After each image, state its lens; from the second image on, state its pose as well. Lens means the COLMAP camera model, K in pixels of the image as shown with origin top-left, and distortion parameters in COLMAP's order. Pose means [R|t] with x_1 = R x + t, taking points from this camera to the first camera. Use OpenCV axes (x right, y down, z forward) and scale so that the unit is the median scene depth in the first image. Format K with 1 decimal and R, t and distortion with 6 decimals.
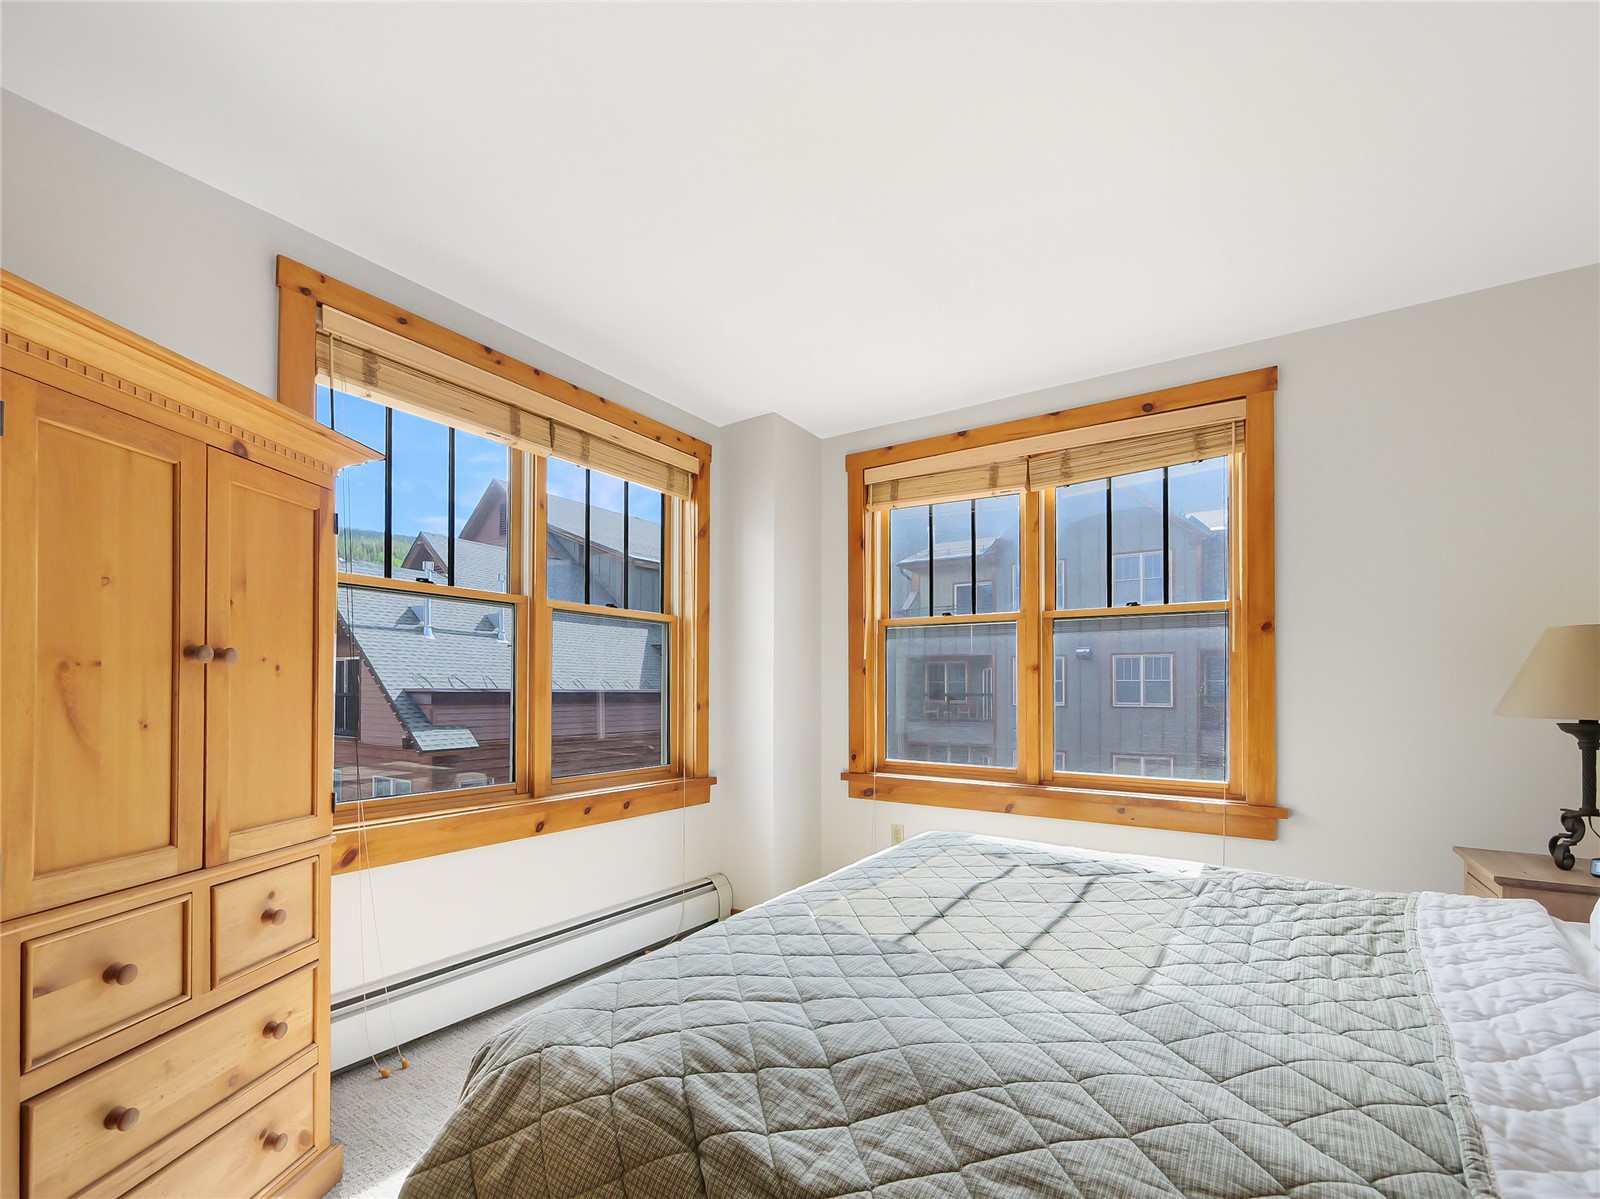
lens RADIAL K [[649.7, 0, 790.1], [0, 649.7, 564.8], [0, 0, 1]] dist [-0.001222, -0.000459]
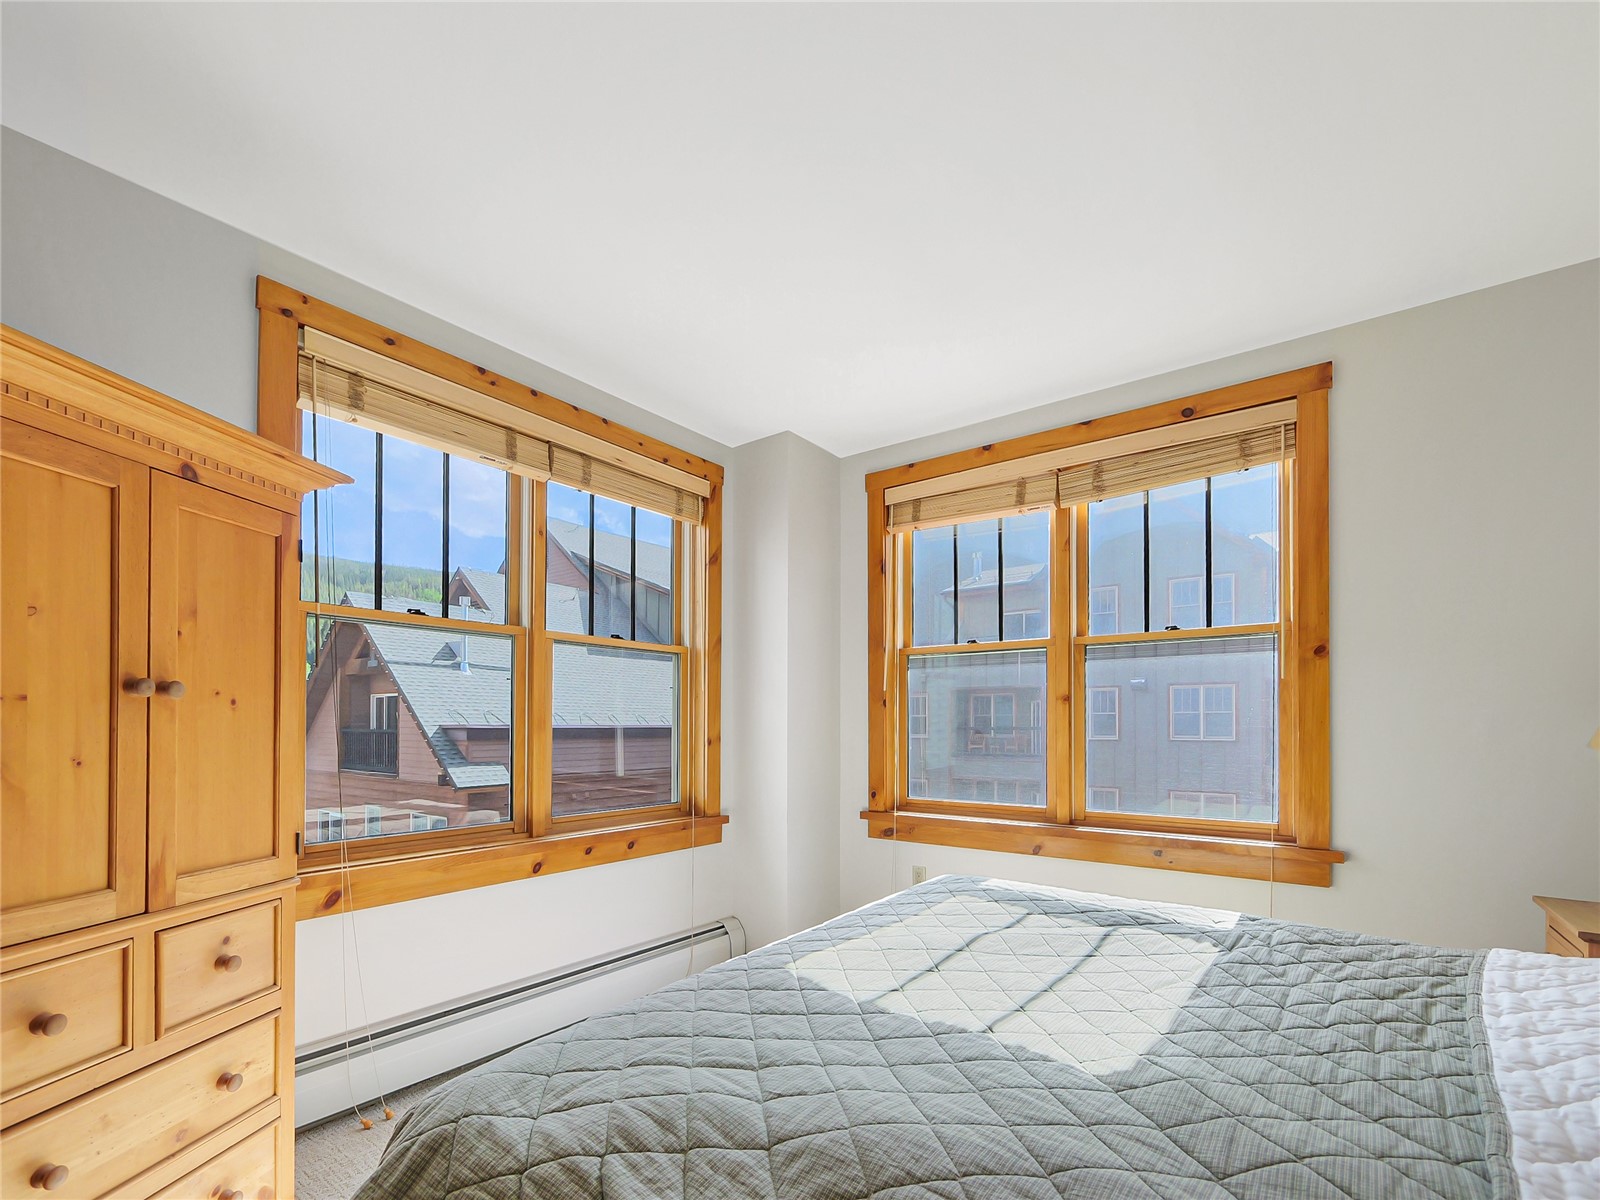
lens RADIAL K [[672.5, 0, 800.0], [0, 672.5, 600.0], [0, 0, 1]] dist [-0.002730, -0.000073]
pose [[0.998894, -0.013311, -0.045086, 0.087143], [0.013631, 0.999884, 0.006800, 0.014320], [0.044990, -0.007407, 0.998960, 0.056254]]
